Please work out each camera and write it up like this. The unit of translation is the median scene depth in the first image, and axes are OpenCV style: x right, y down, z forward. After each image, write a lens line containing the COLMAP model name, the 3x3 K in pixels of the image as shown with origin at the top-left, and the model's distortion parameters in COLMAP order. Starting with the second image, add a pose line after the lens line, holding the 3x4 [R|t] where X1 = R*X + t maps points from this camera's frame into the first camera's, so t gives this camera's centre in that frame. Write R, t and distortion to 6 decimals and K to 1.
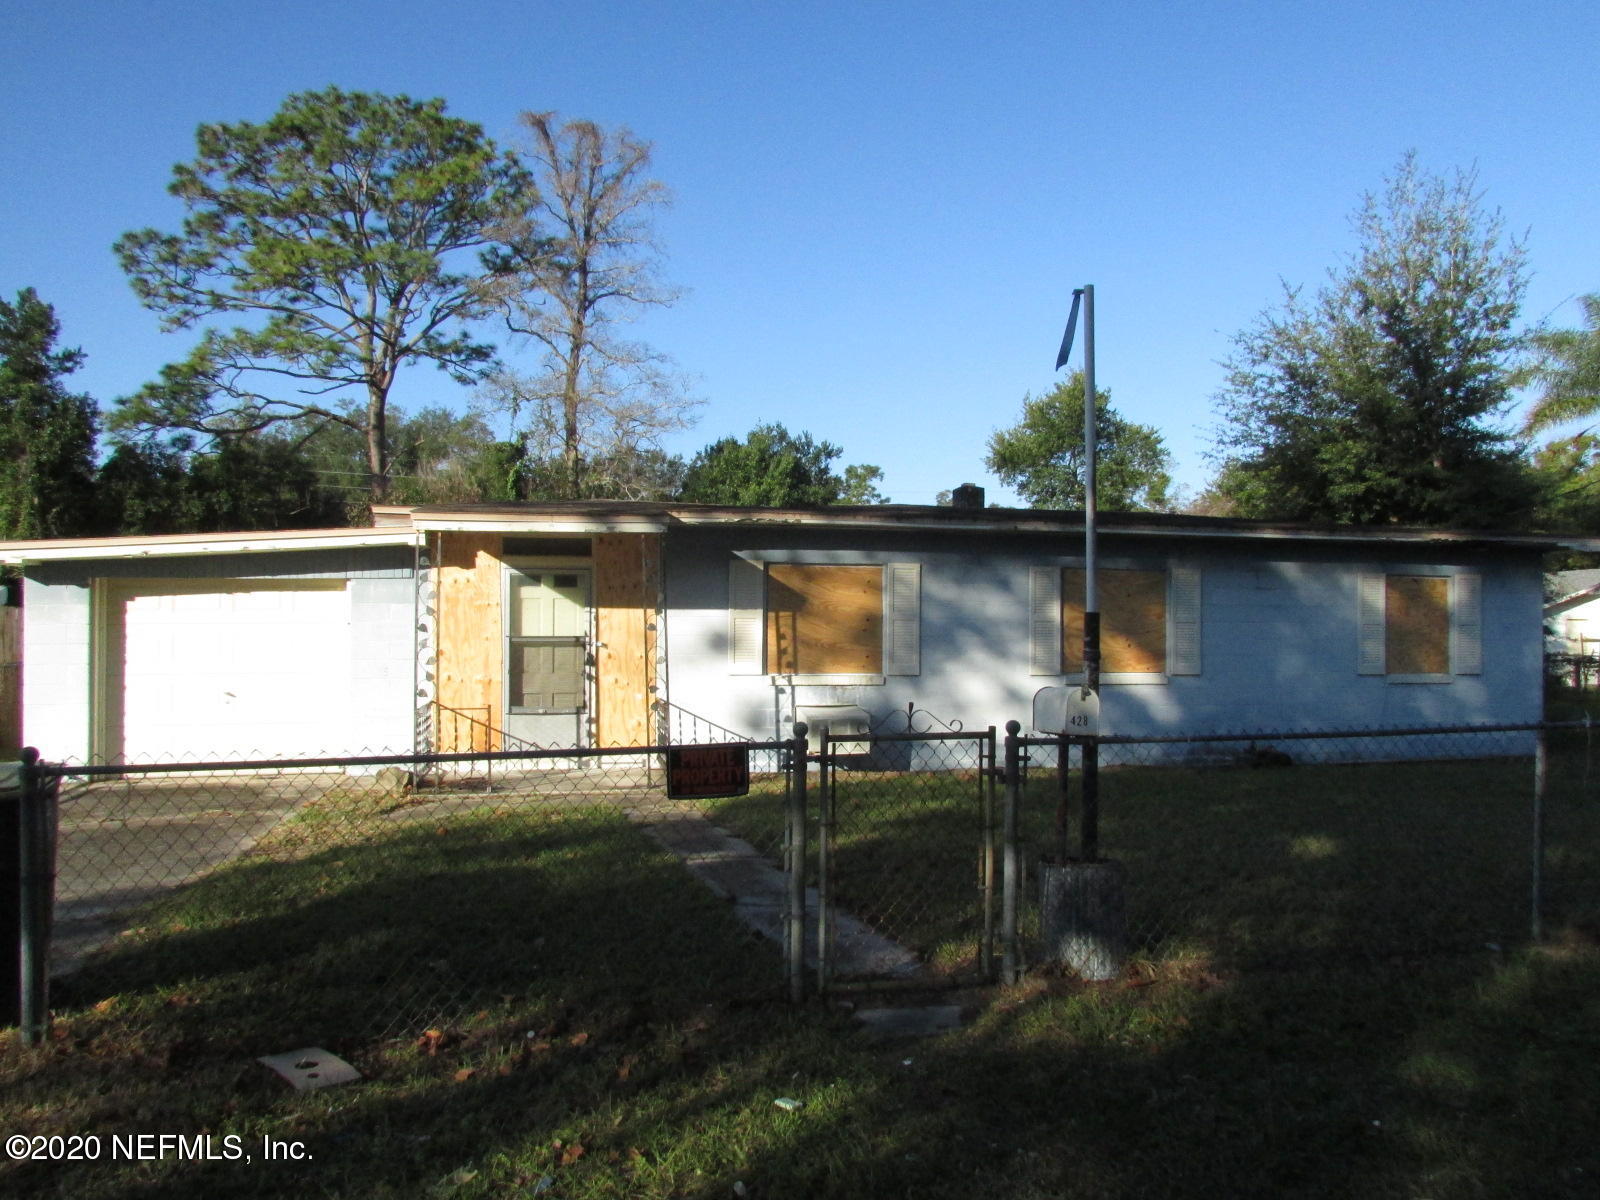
lens RADIAL K [[1146.5, 0, 801.3], [0, 1146.5, 603.1], [0, 0, 1]] dist [-0.020700, 0.018276]
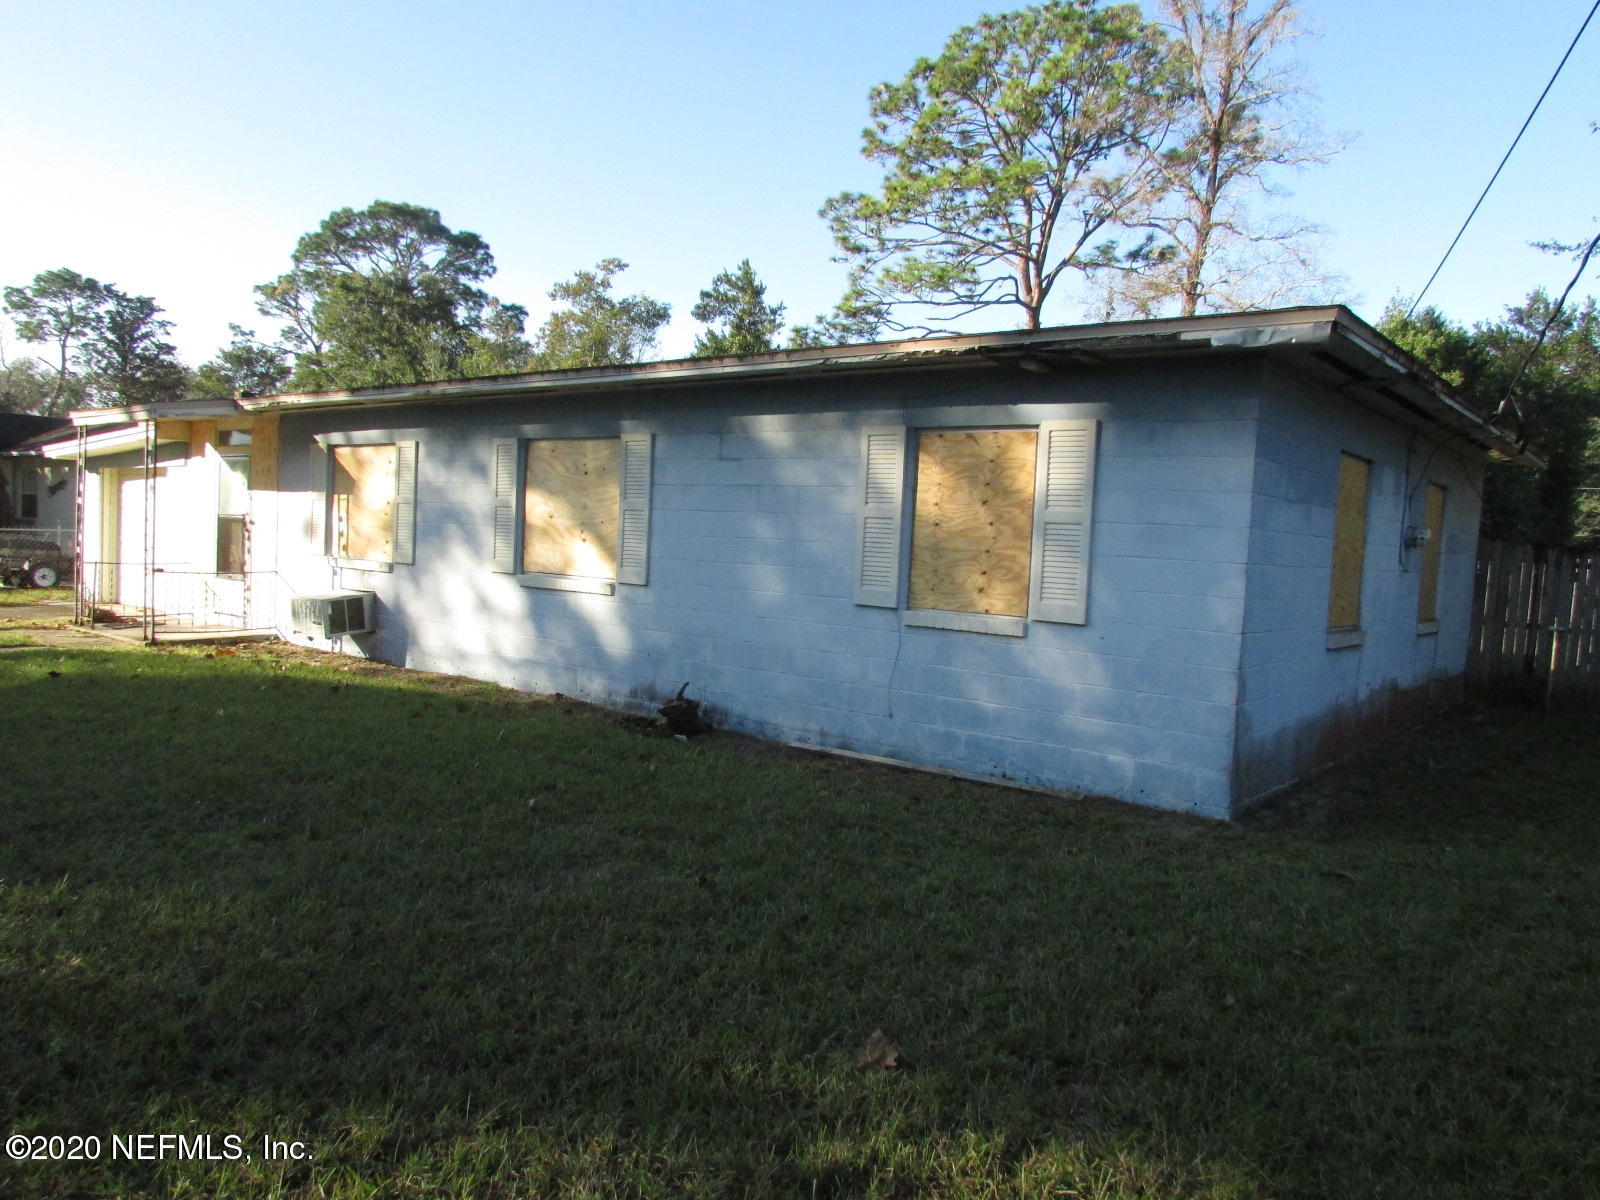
lens RADIAL K [[1146.5, 0, 795.9], [0, 1146.5, 601.4], [0, 0, 1]] dist [-0.020700, 0.018276]
pose [[0.694126, 0.062434, -0.717141, 0.871791], [-0.022693, 0.997634, 0.064888, 0.021951], [0.719495, -0.028766, 0.693901, 0.591293]]
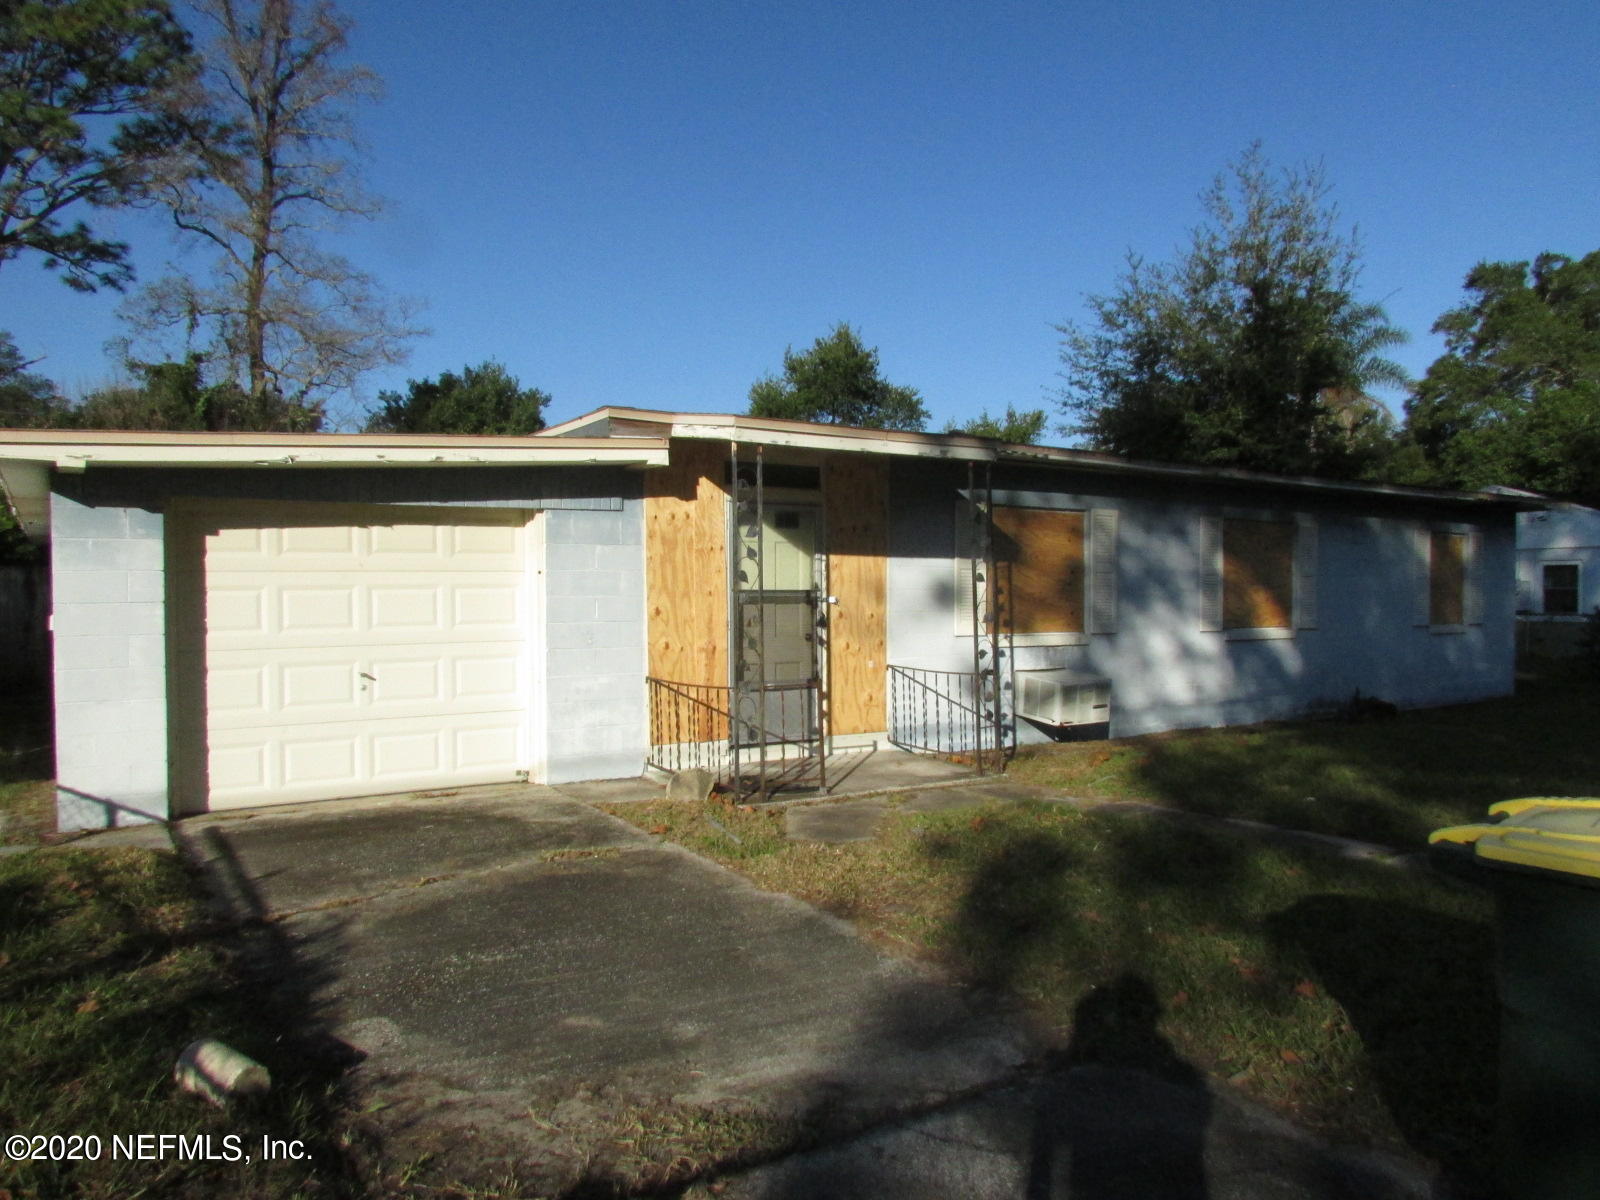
lens RADIAL K [[1146.5, 0, 804.3], [0, 1146.5, 609.0], [0, 0, 1]] dist [-0.020700, 0.018276]
pose [[0.933126, -0.009562, 0.359423, -0.430150], [-0.003390, 0.999368, 0.035388, 0.012805], [-0.359534, -0.034240, 0.932504, 0.239544]]
